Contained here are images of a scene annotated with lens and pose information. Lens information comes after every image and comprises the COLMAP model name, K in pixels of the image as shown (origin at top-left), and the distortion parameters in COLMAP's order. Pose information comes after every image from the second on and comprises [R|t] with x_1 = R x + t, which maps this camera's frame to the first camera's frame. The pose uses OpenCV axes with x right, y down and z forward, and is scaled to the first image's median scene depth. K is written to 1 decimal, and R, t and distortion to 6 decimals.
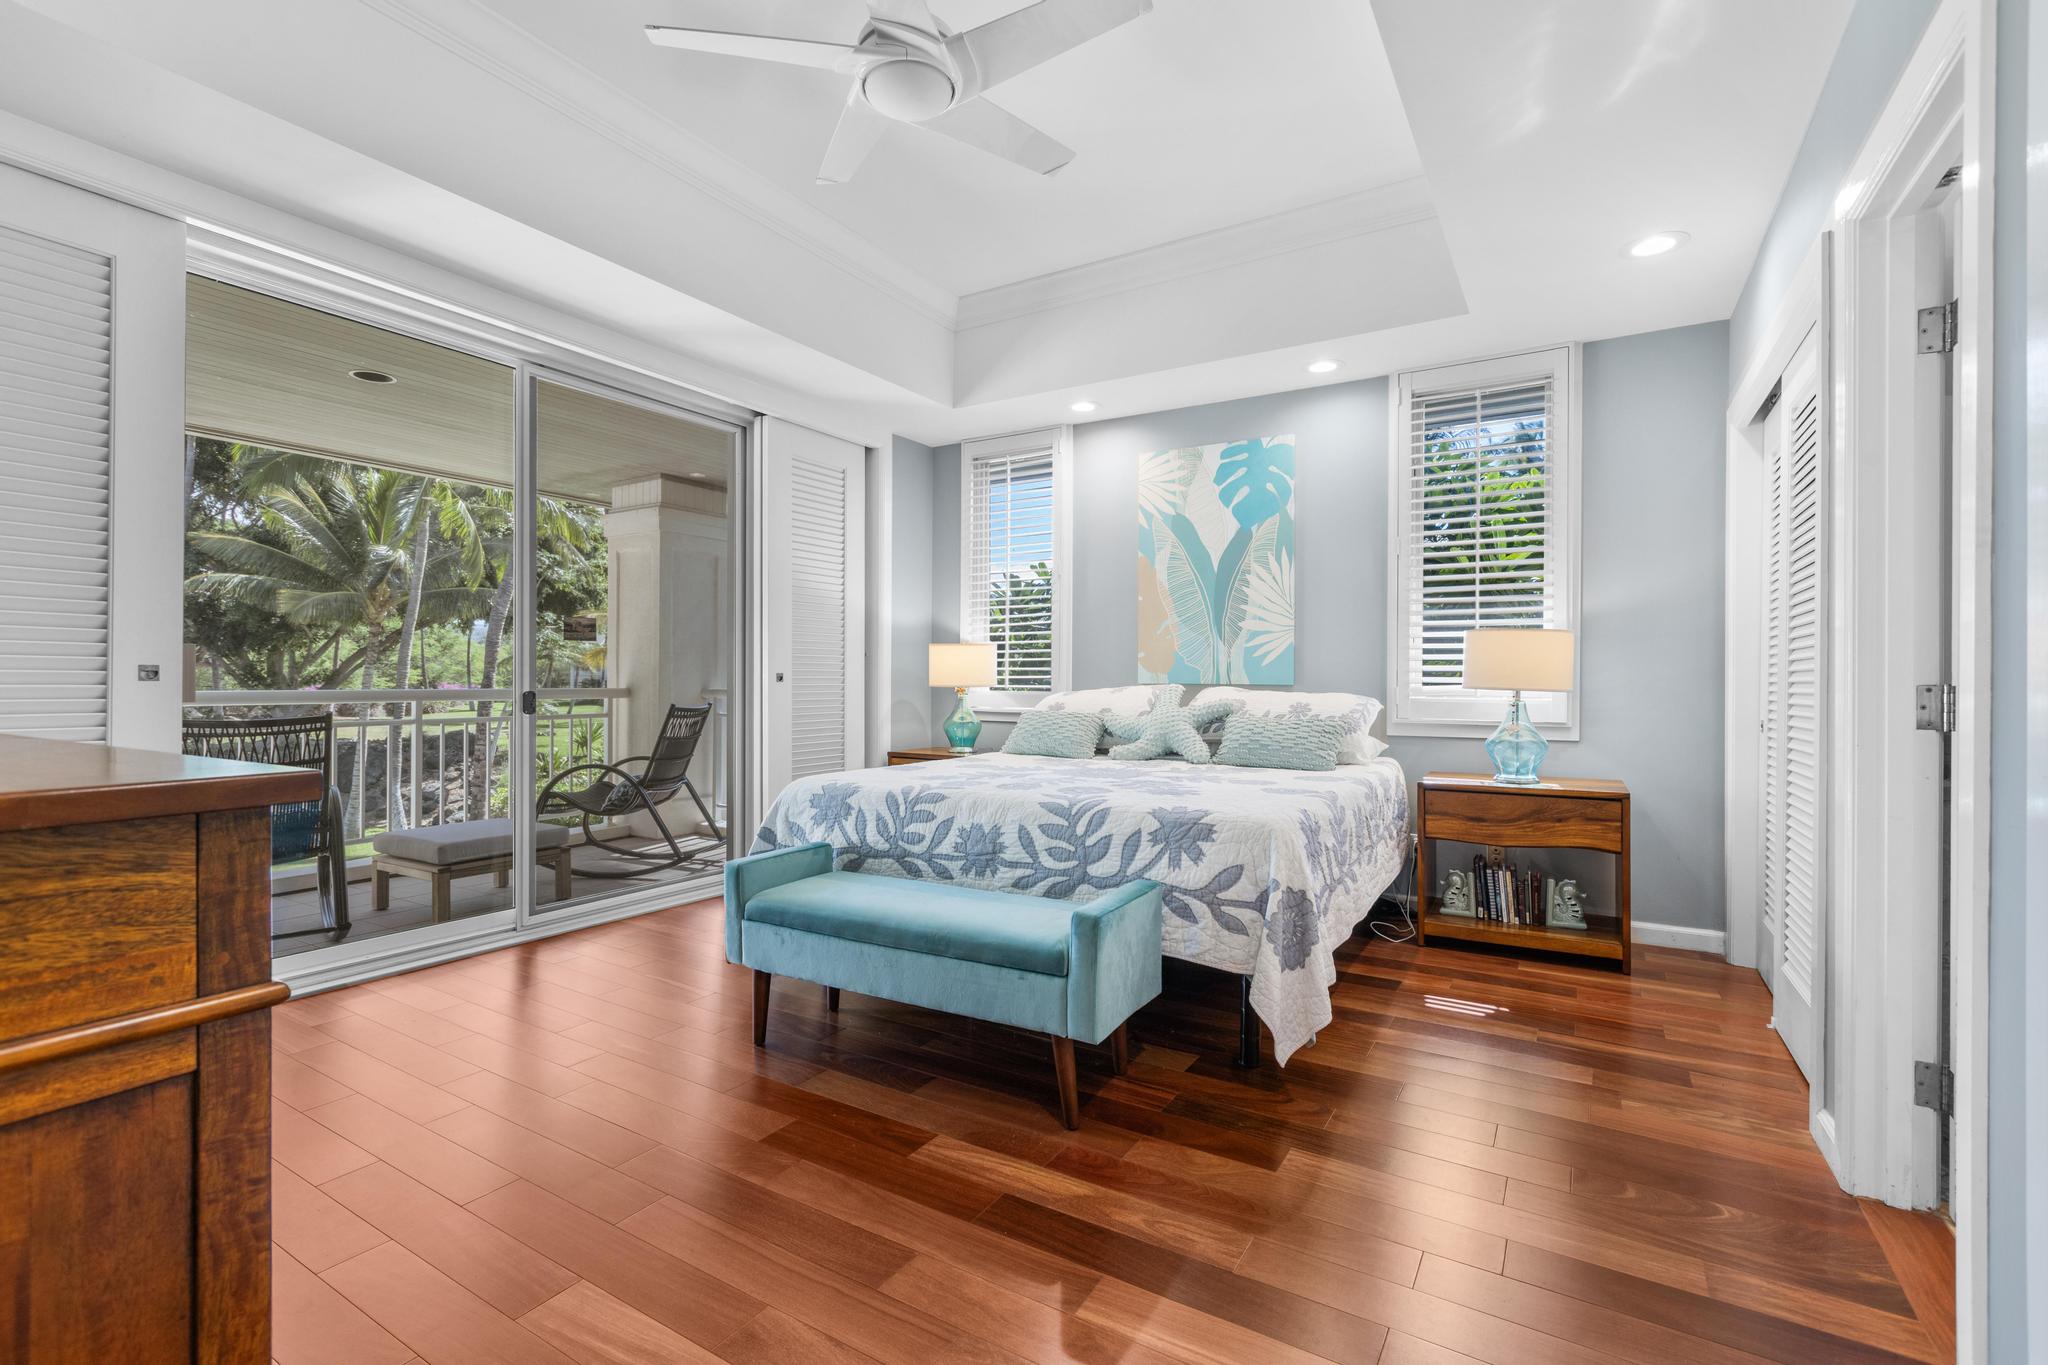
lens RADIAL K [[911.6, 0, 1026.6], [0, 911.6, 681.4], [0, 0, 1]] dist [0.004972, -0.003015]
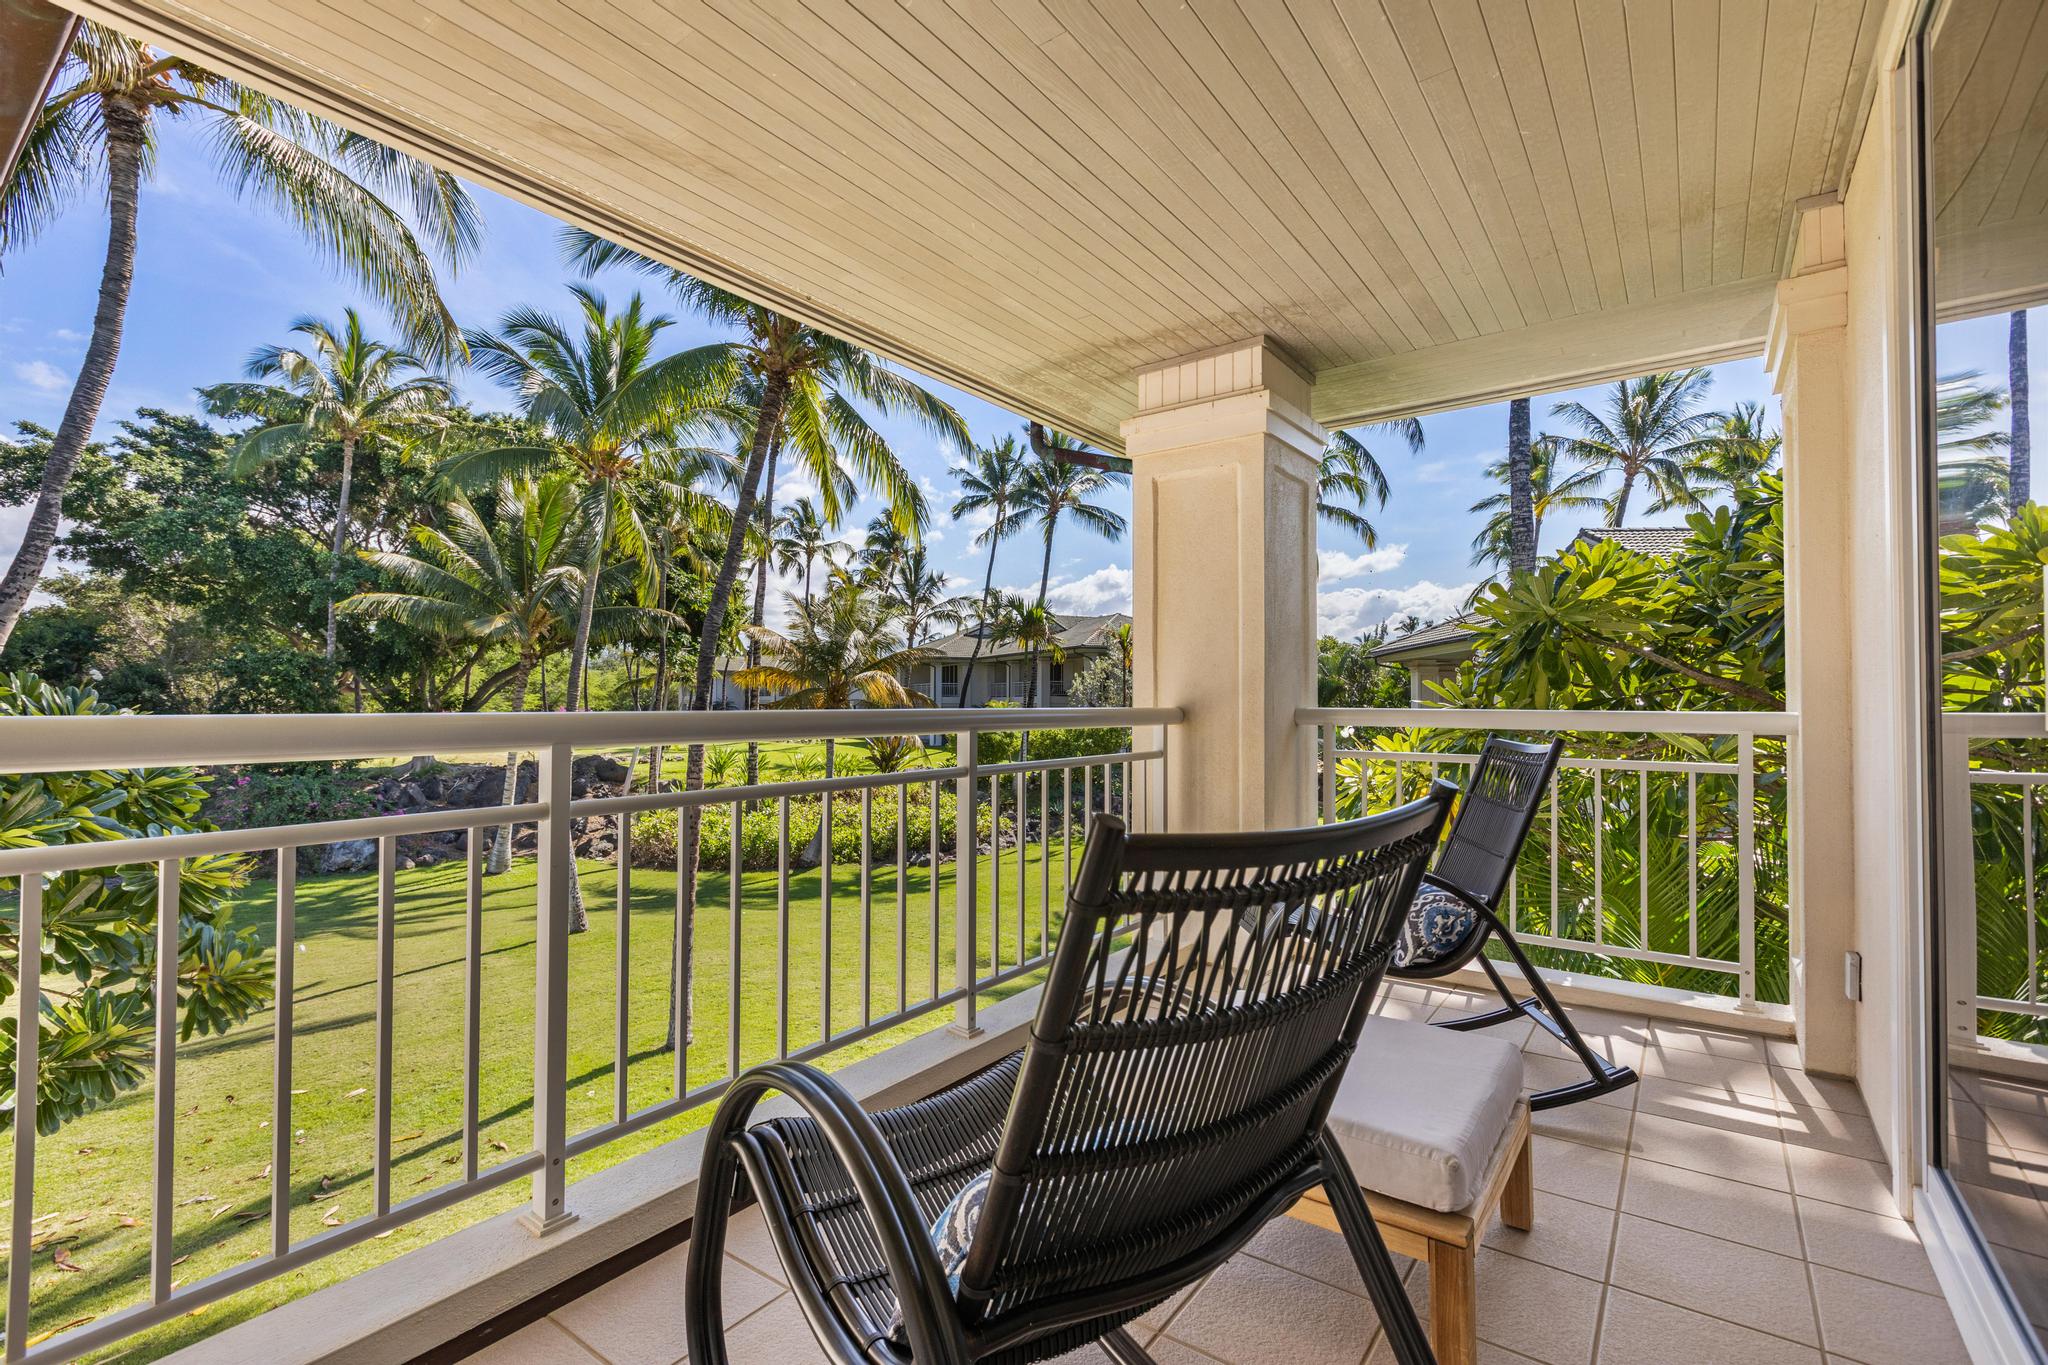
lens RADIAL K [[911.6, 0, 1022.3], [0, 911.6, 686.1], [0, 0, 1]] dist [0.004972, -0.003015]
pose [[0.996211, -0.005974, -0.086762, -0.095009], [0.004246, 0.999789, -0.020093, 0.000924], [0.086864, 0.019649, 0.996026, 0.078851]]
